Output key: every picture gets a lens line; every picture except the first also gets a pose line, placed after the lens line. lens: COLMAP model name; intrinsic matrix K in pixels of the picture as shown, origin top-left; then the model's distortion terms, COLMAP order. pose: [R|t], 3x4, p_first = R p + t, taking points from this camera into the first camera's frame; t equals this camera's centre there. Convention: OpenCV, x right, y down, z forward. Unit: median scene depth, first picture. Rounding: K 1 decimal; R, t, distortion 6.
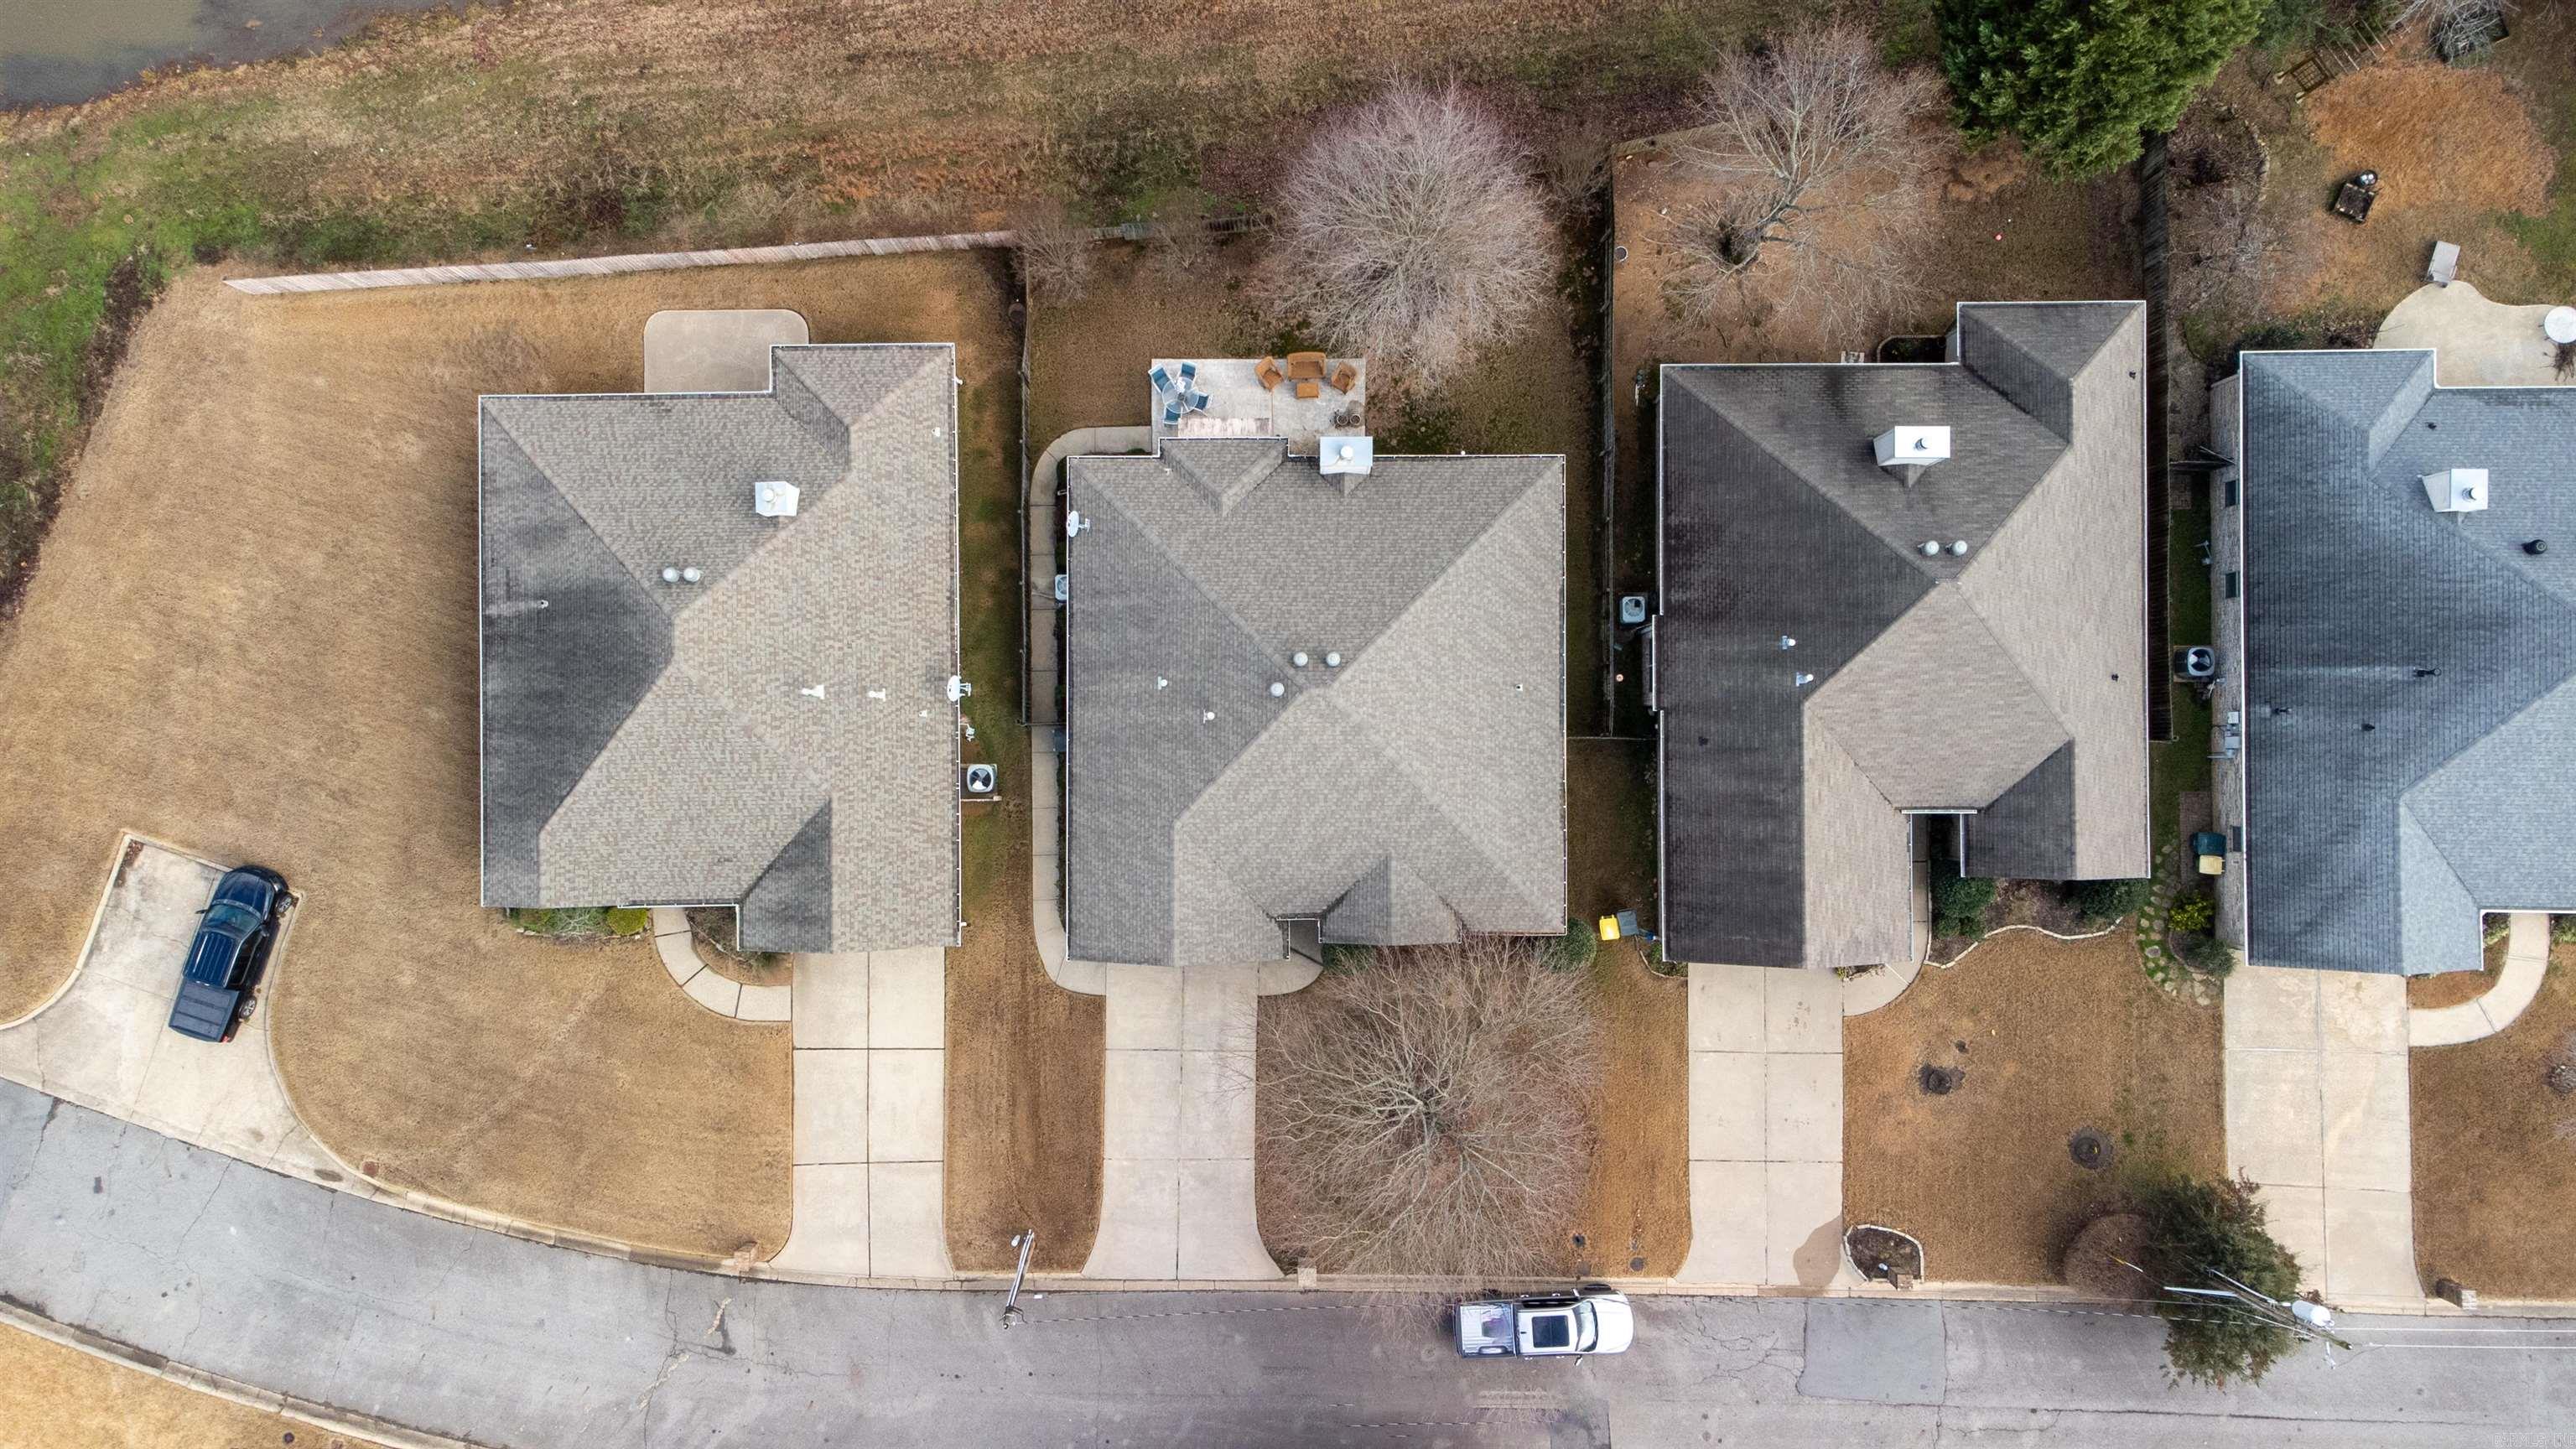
lens RADIAL K [[1875.0, 0, 1288.0], [0, 1875.0, 724.5], [0, 0, 1]] dist [0.050012, 0.000664]
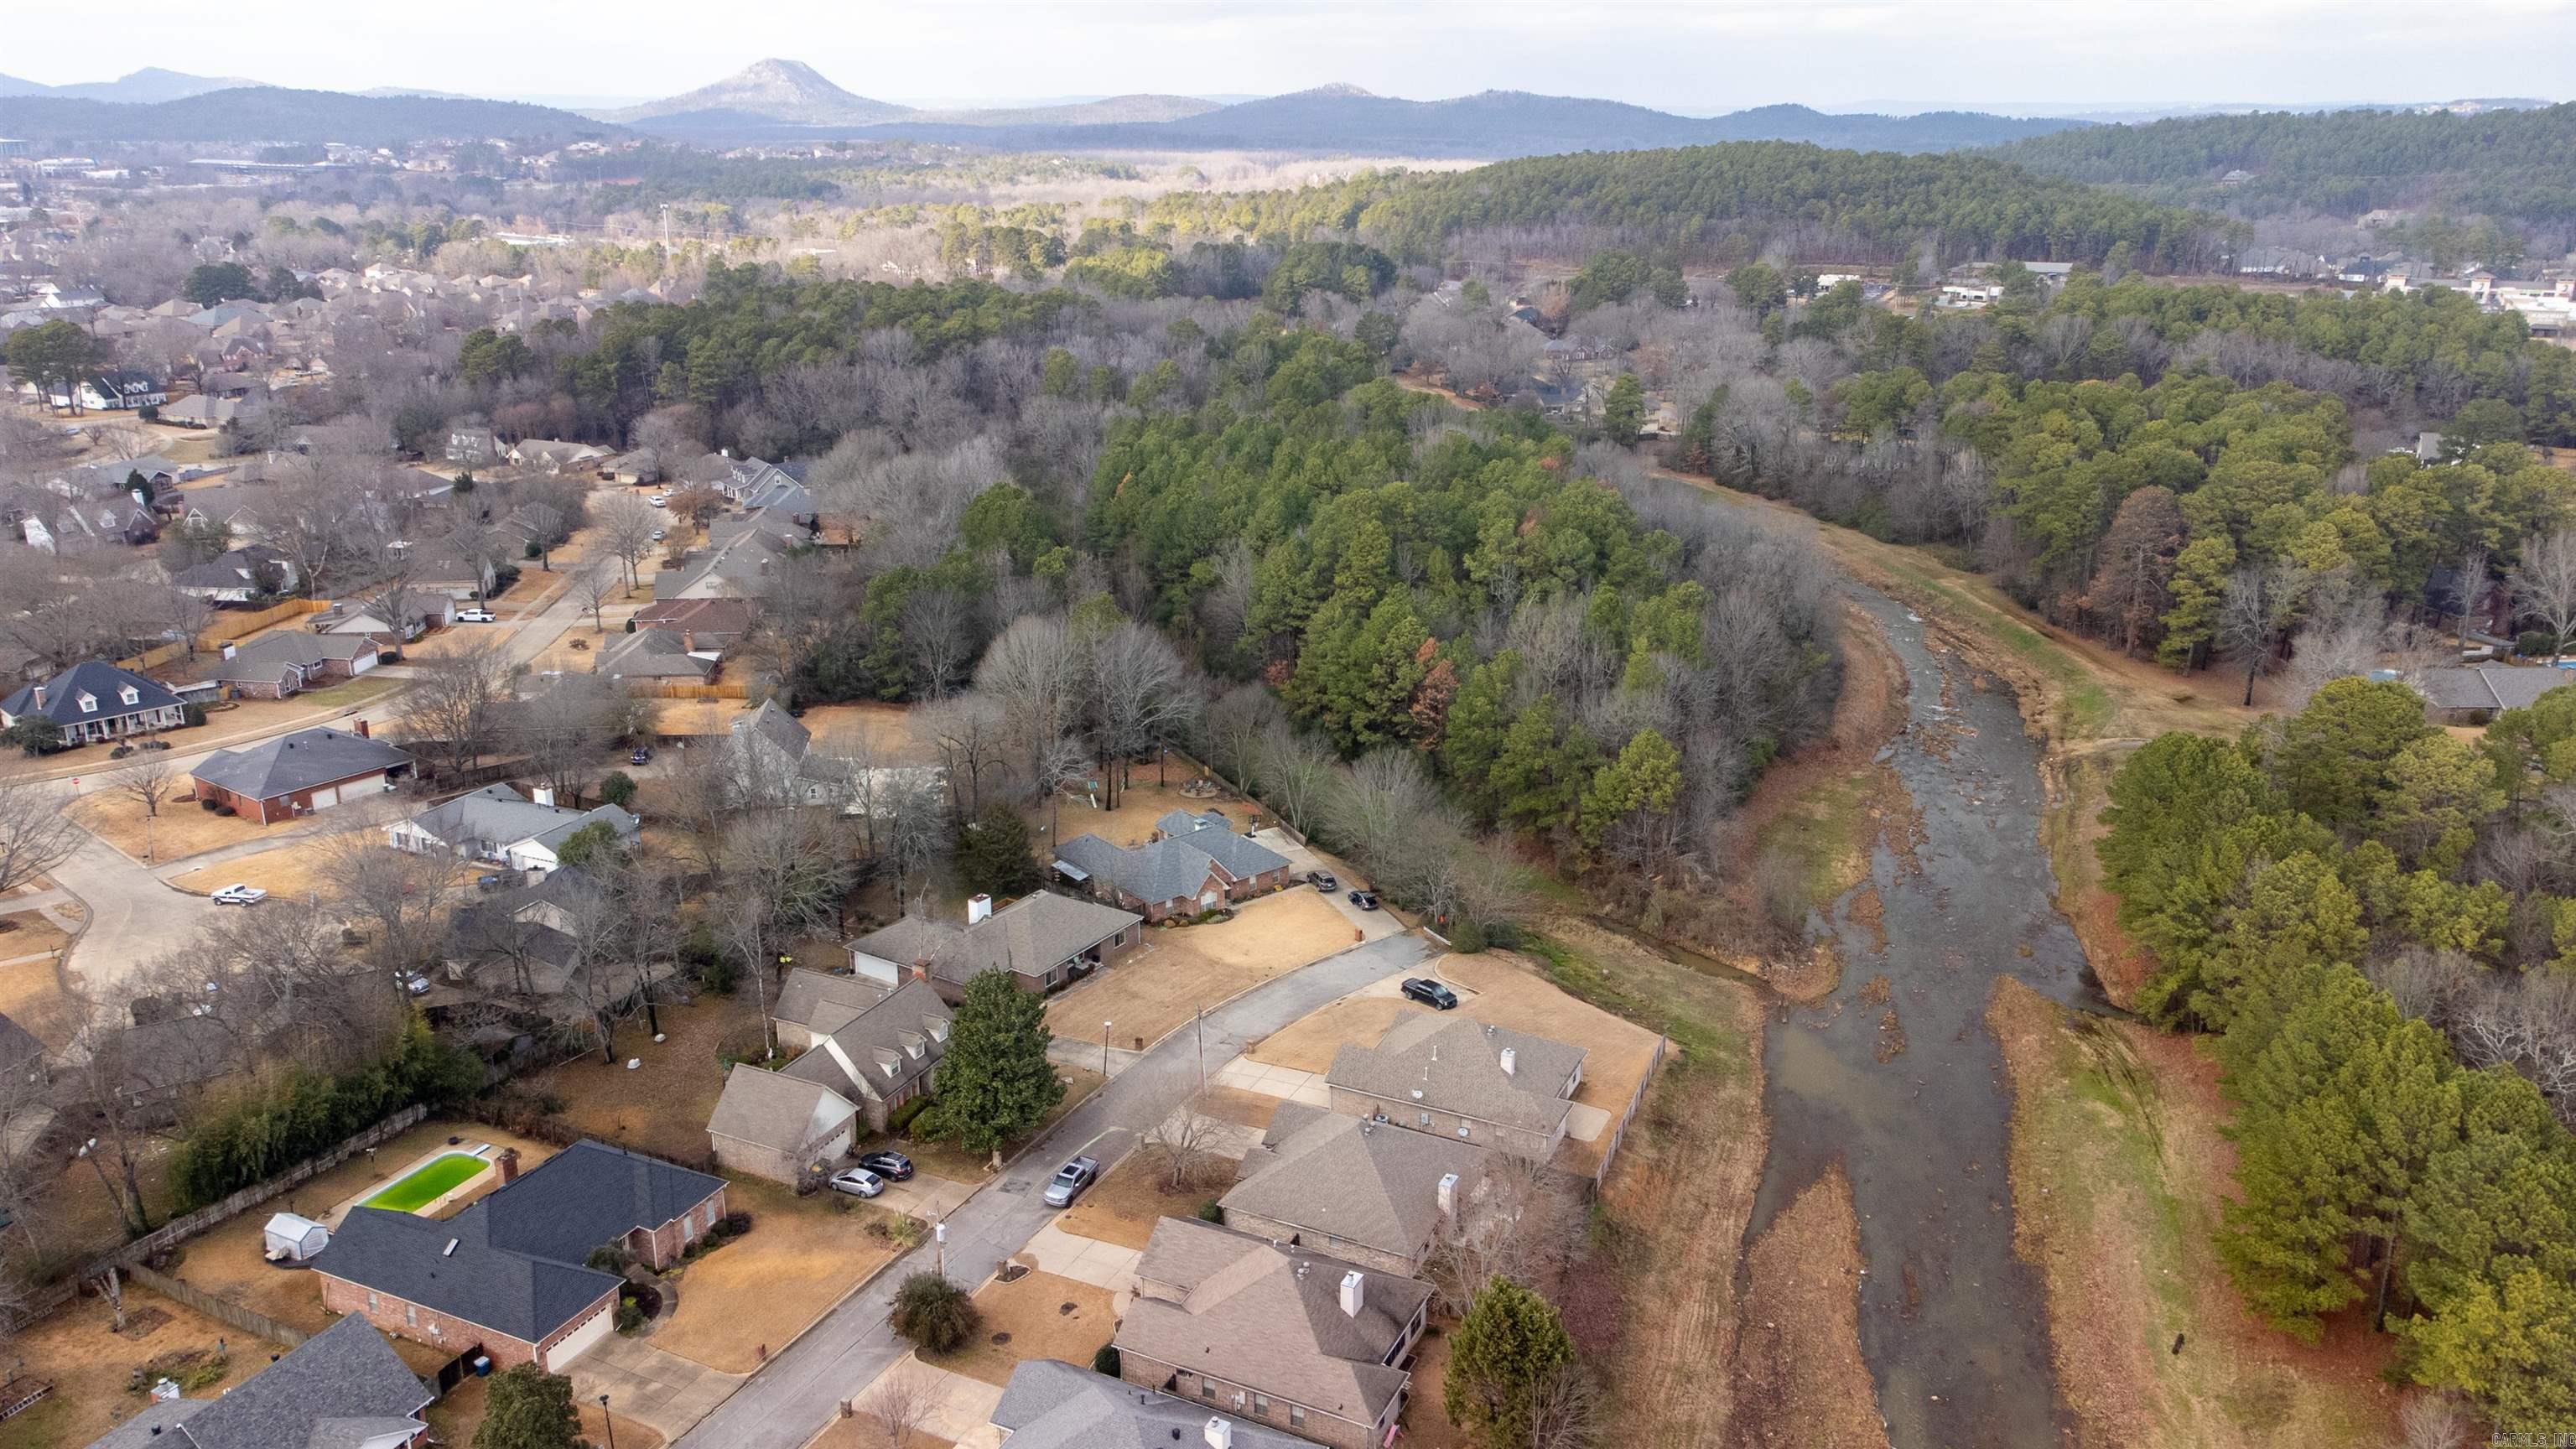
lens RADIAL K [[1969.0, 0, 1288.0], [0, 1969.0, 724.5], [0, 0, 1]] dist [0.050546, -0.000693]
pose [[-0.433680, 0.283865, -0.855186, 1.892786], [-0.901001, -0.125082, 0.415394, -0.844909], [0.010948, 0.950671, 0.310008, -0.272996]]
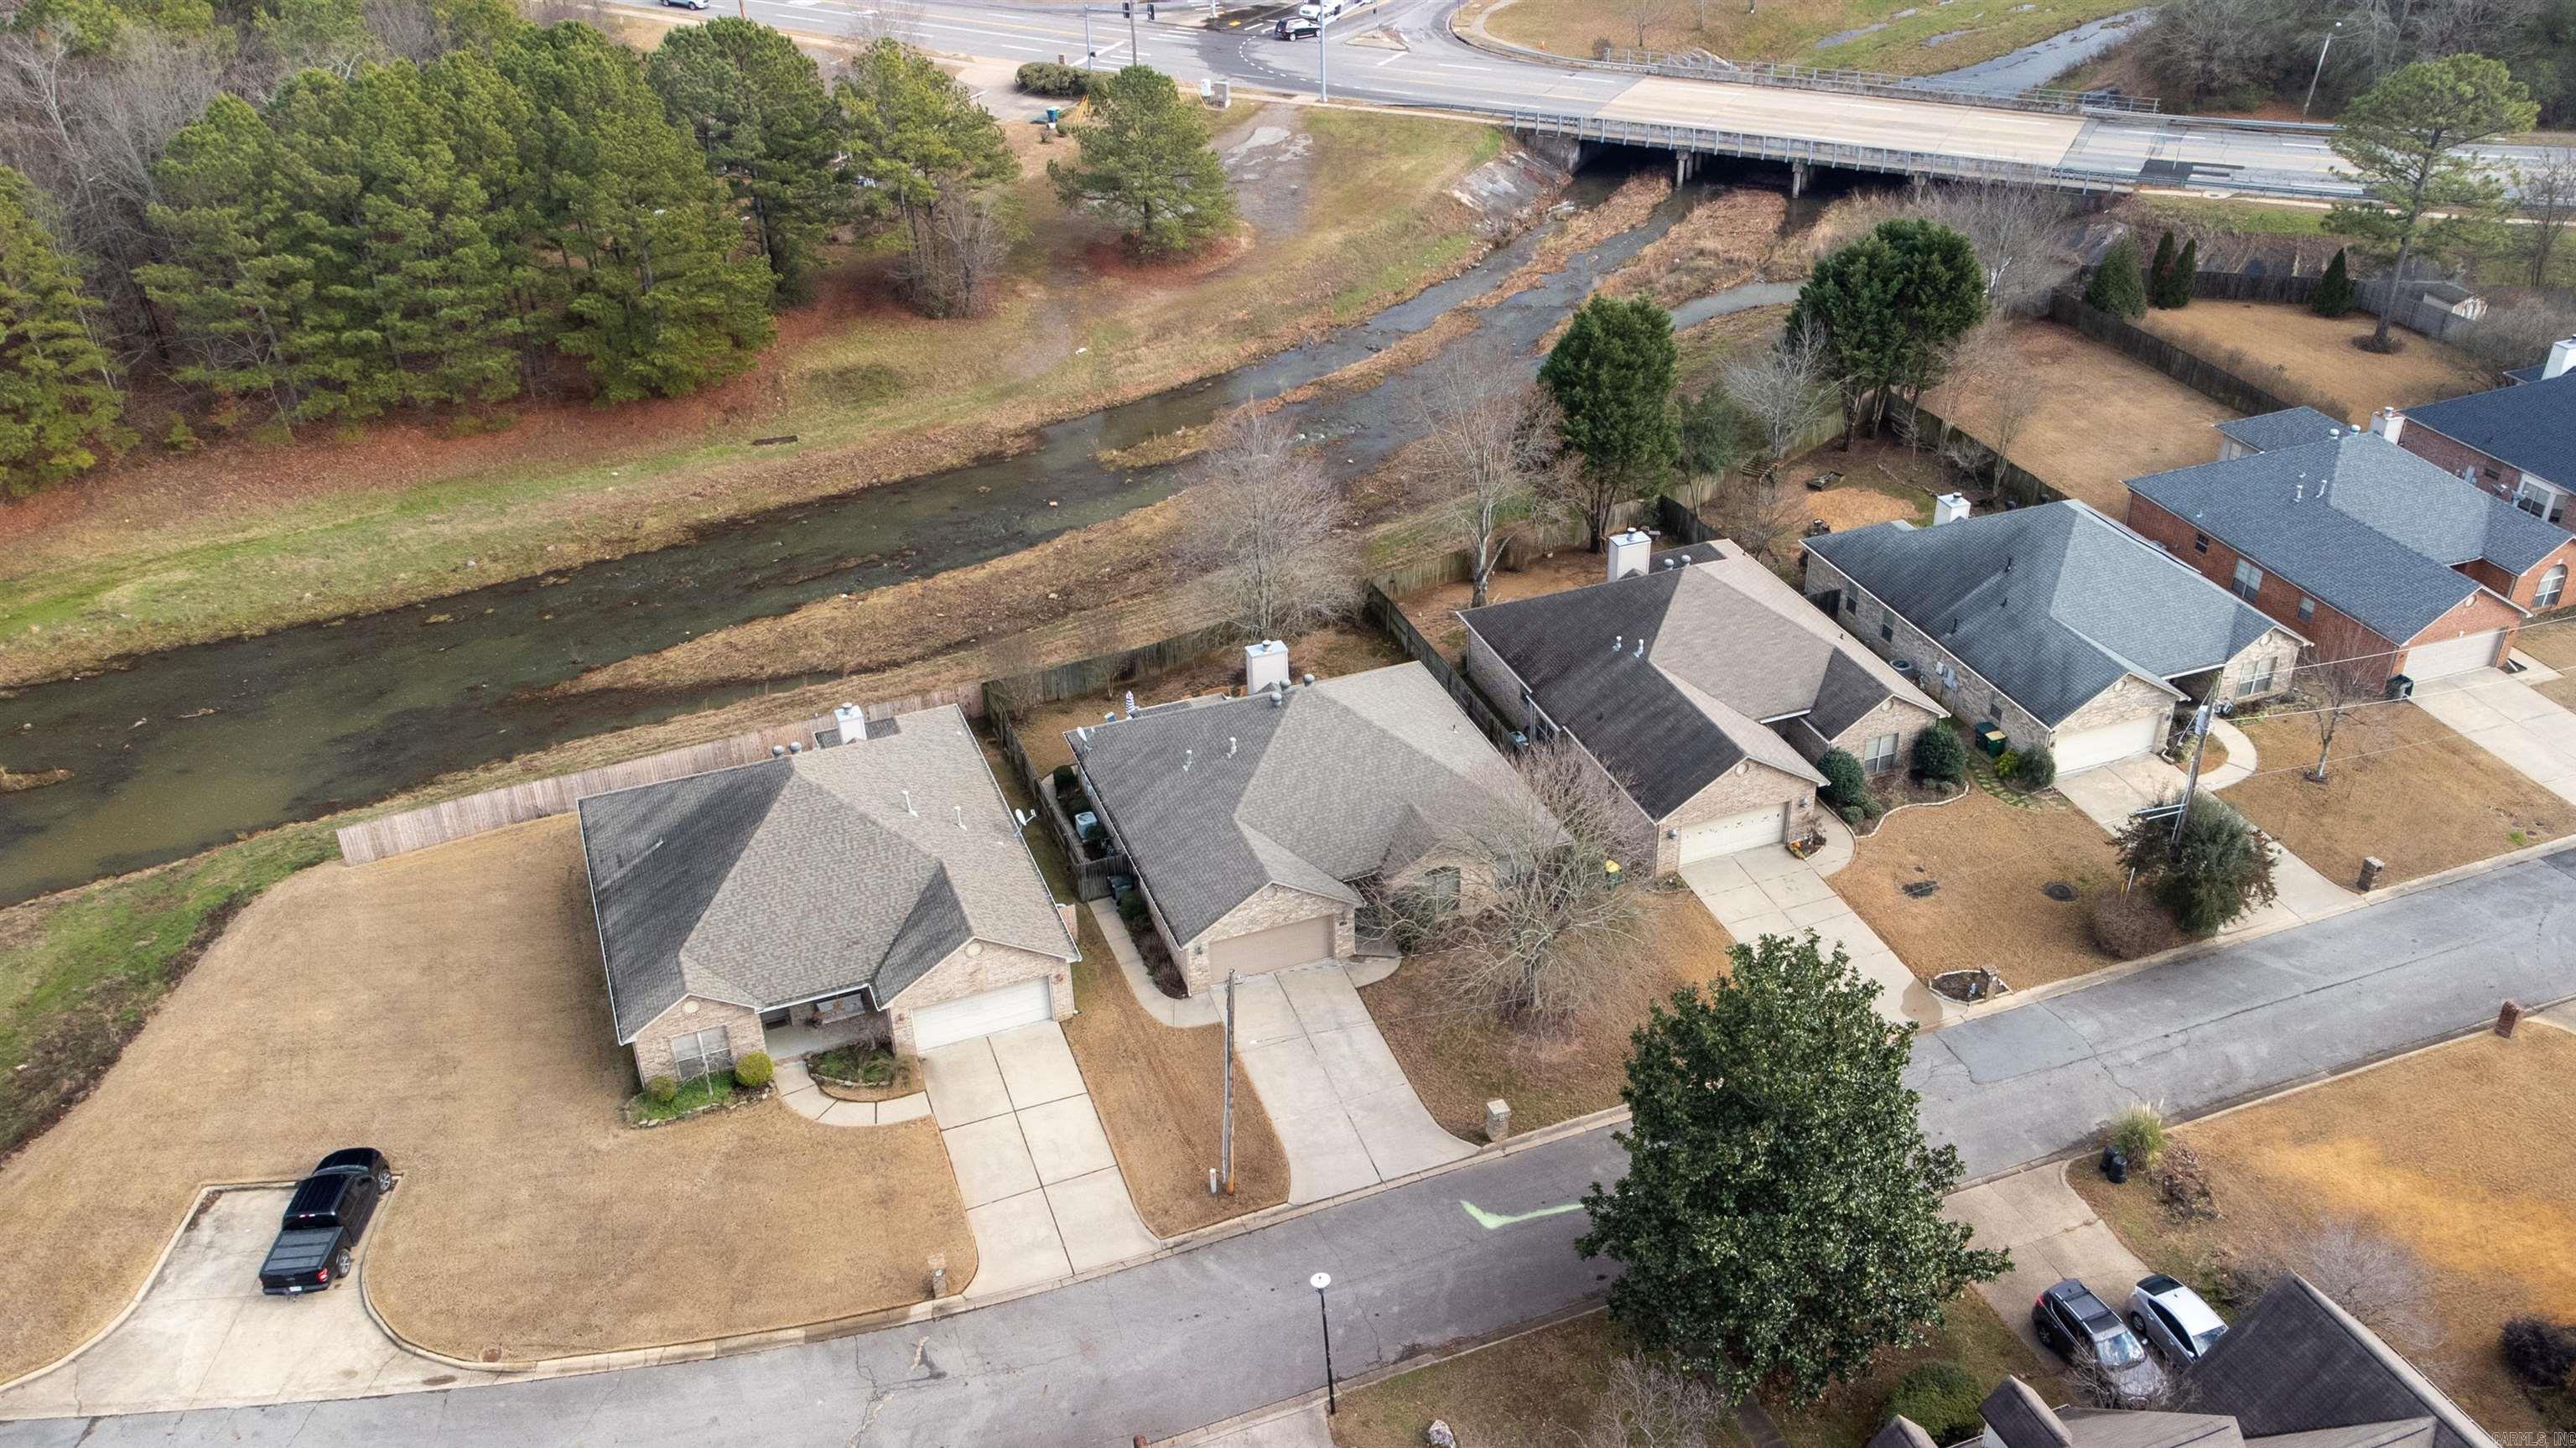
lens RADIAL K [[2066.7, 0, 1414.1], [0, 2066.7, 808.5], [0, 0, 1]] dist [0.041177, 0.001647]
pose [[0.923516, -0.204660, 0.324396, -0.350813], [0.383360, 0.519849, -0.763409, 1.015773], [-0.012398, 0.829380, 0.558547, 0.240475]]
